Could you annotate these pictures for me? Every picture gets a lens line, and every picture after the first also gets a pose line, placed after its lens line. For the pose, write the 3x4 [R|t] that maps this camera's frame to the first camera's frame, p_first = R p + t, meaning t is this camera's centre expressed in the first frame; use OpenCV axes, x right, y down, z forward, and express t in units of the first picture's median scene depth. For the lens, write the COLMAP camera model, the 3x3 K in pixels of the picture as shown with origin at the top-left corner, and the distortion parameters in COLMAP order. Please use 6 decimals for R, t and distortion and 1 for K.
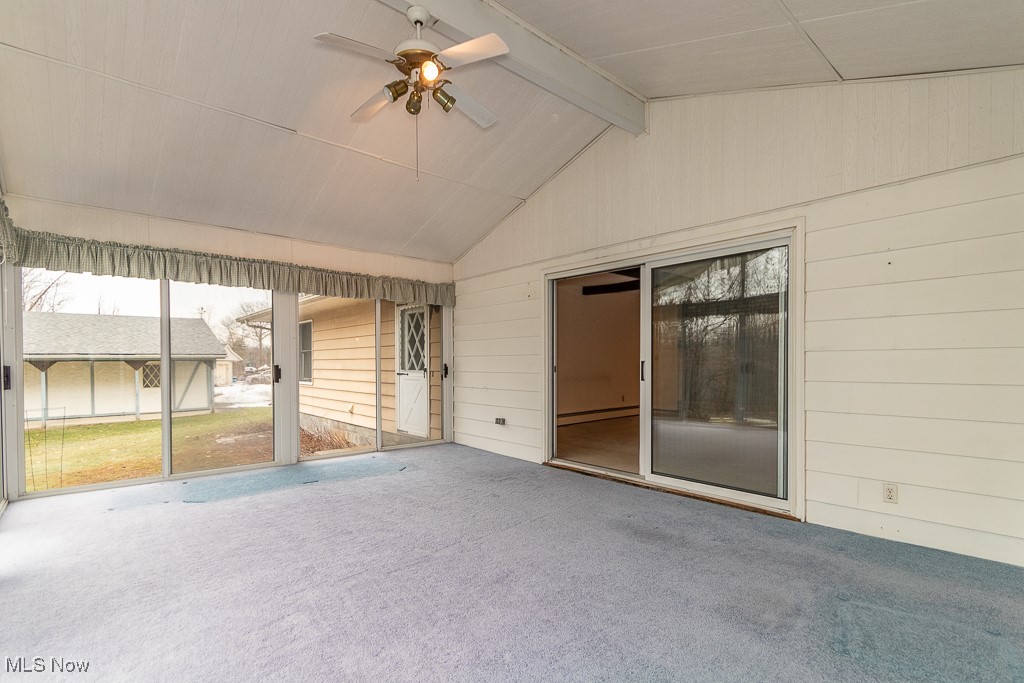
lens RADIAL K [[474.2, 0, 510.3], [0, 474.2, 349.1], [0, 0, 1]] dist [0.001345, -0.000189]
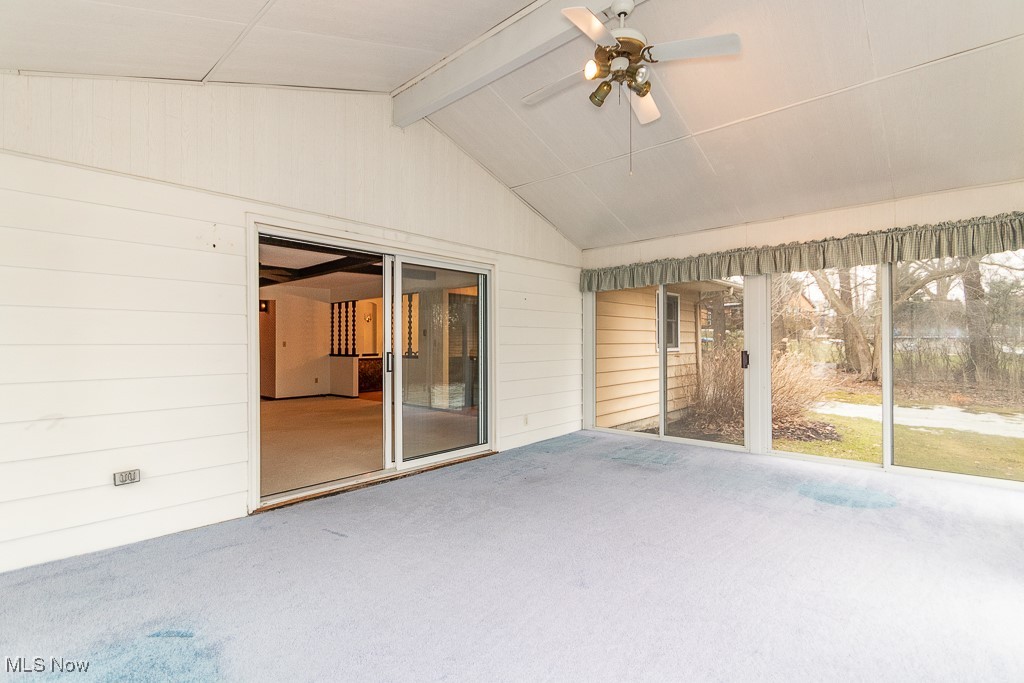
lens RADIAL K [[474.2, 0, 510.3], [0, 474.2, 349.1], [0, 0, 1]] dist [0.001345, -0.000189]
pose [[-0.105727, 0.007829, 0.994364, -0.741603], [-0.008608, 0.999924, -0.008788, 0.024200], [-0.994358, -0.009489, -0.105651, 0.867448]]
